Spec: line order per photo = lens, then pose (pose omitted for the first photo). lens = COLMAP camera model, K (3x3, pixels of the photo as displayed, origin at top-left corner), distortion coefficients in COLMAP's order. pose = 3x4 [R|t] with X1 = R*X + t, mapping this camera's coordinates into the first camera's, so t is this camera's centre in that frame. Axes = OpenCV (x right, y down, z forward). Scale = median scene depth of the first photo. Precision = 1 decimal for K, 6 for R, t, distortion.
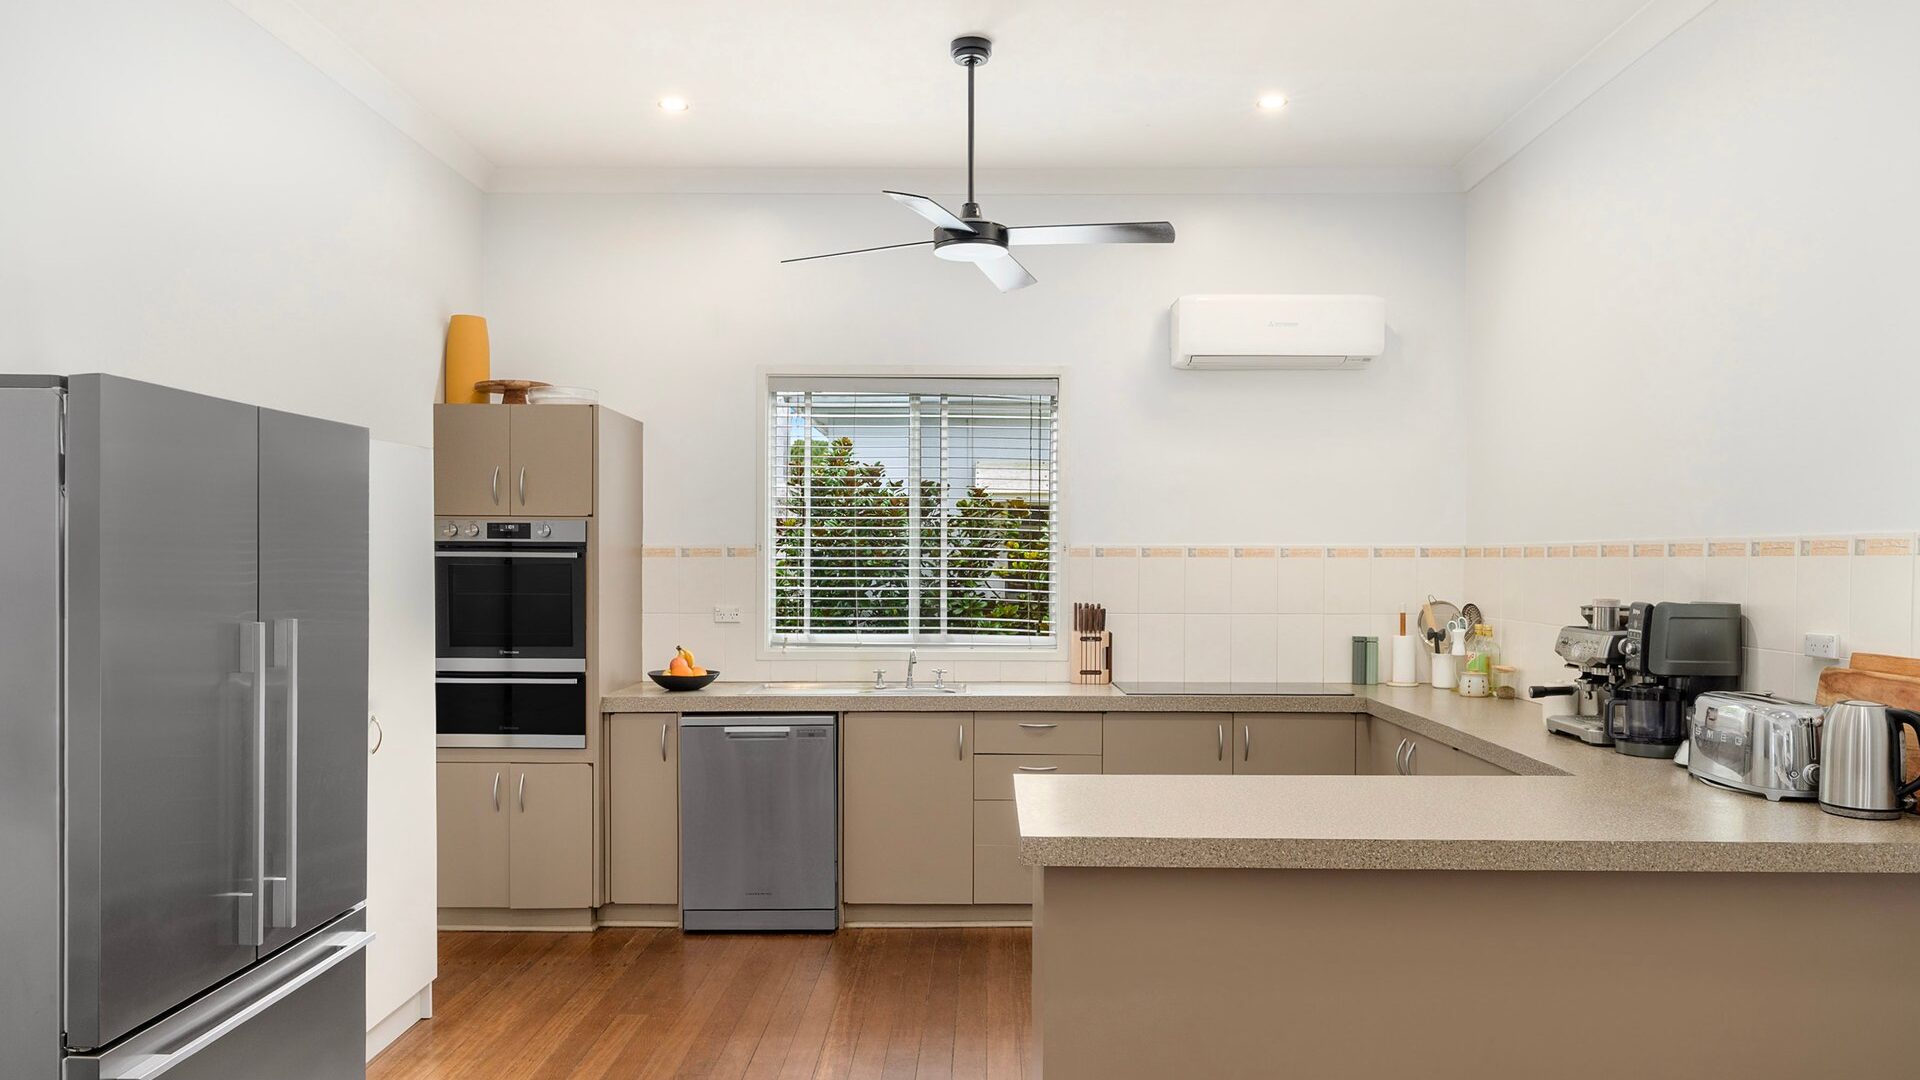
lens RADIAL K [[1283.8, 0, 957.2], [0, 1283.8, 555.0], [0, 0, 1]] dist [0.002915, 0.001831]
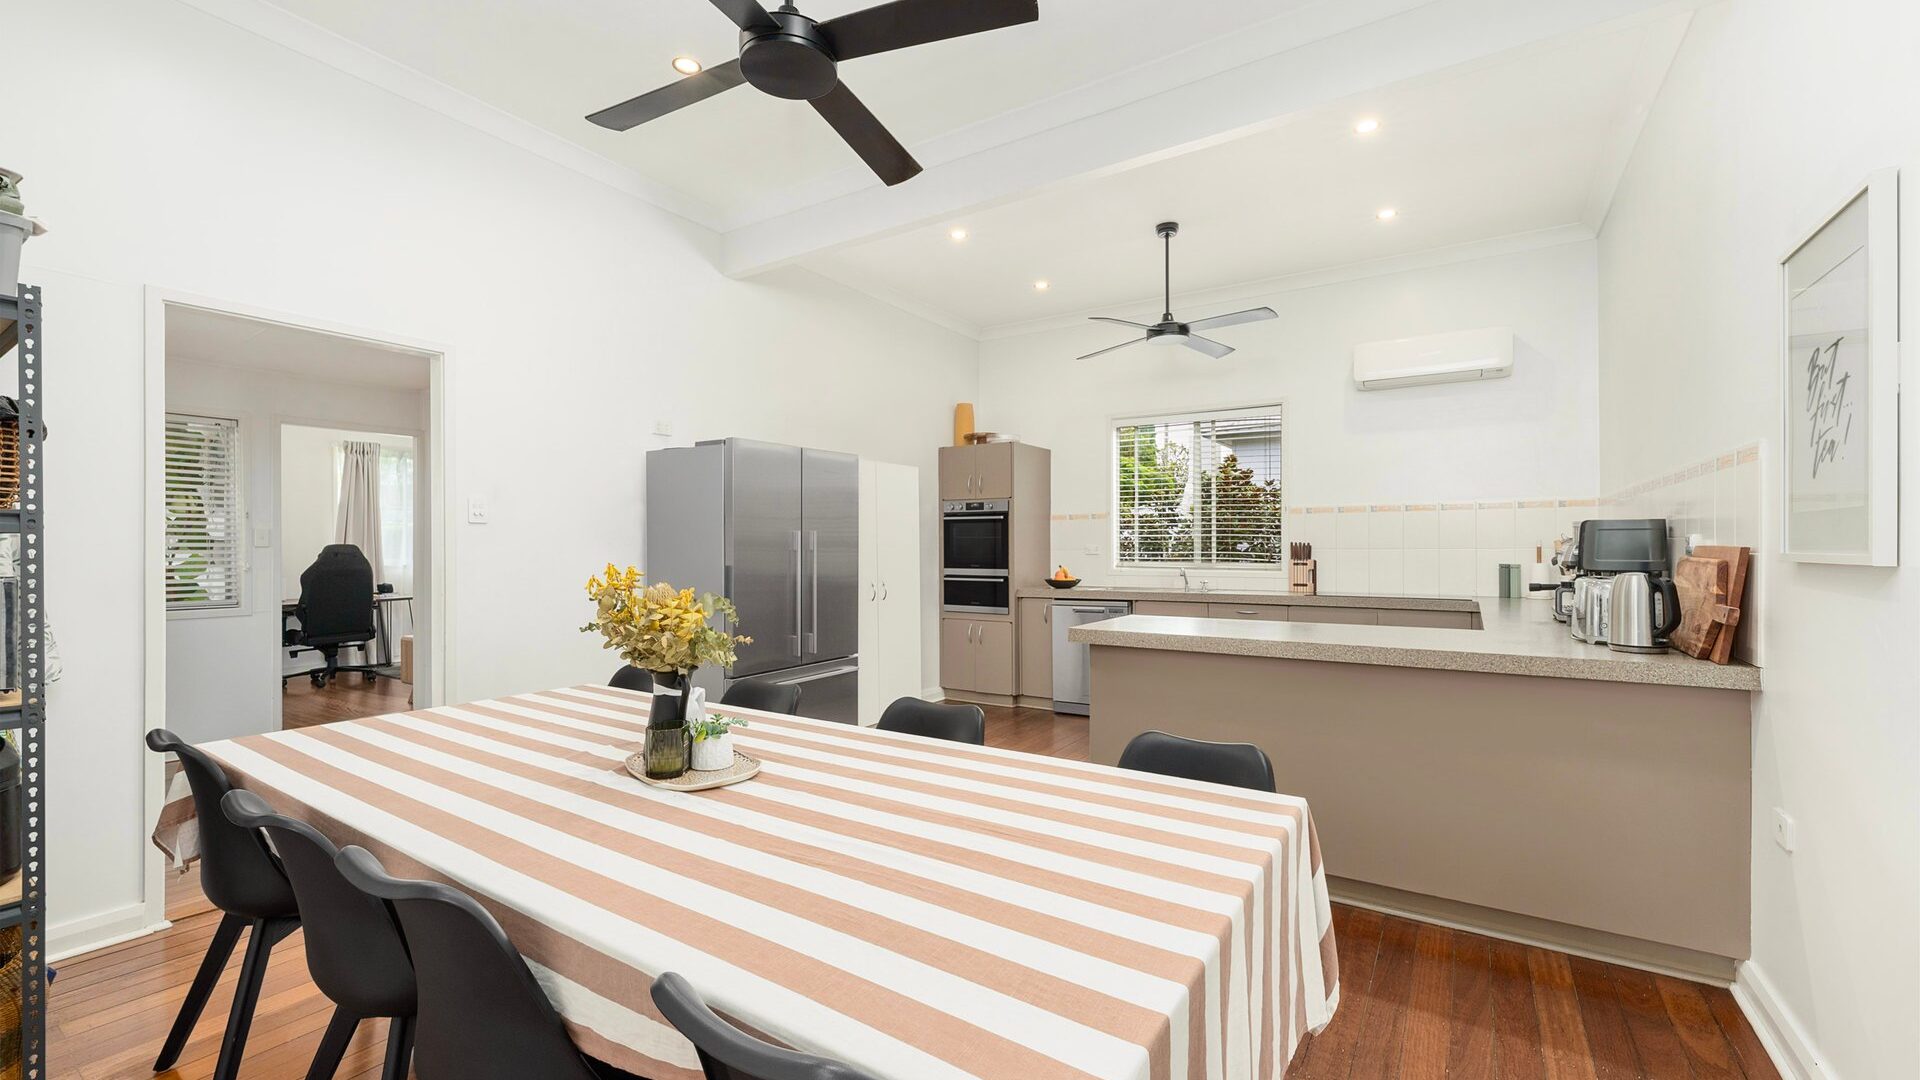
lens RADIAL K [[796.4, 0, 953.9], [0, 796.4, 533.5], [0, 0, 1]] dist [0.017073, 0.000212]
pose [[0.852747, -0.012965, -0.522164, 0.272782], [0.006479, 0.999878, -0.014245, 0.040503], [0.522284, 0.008764, 0.852726, -0.091581]]
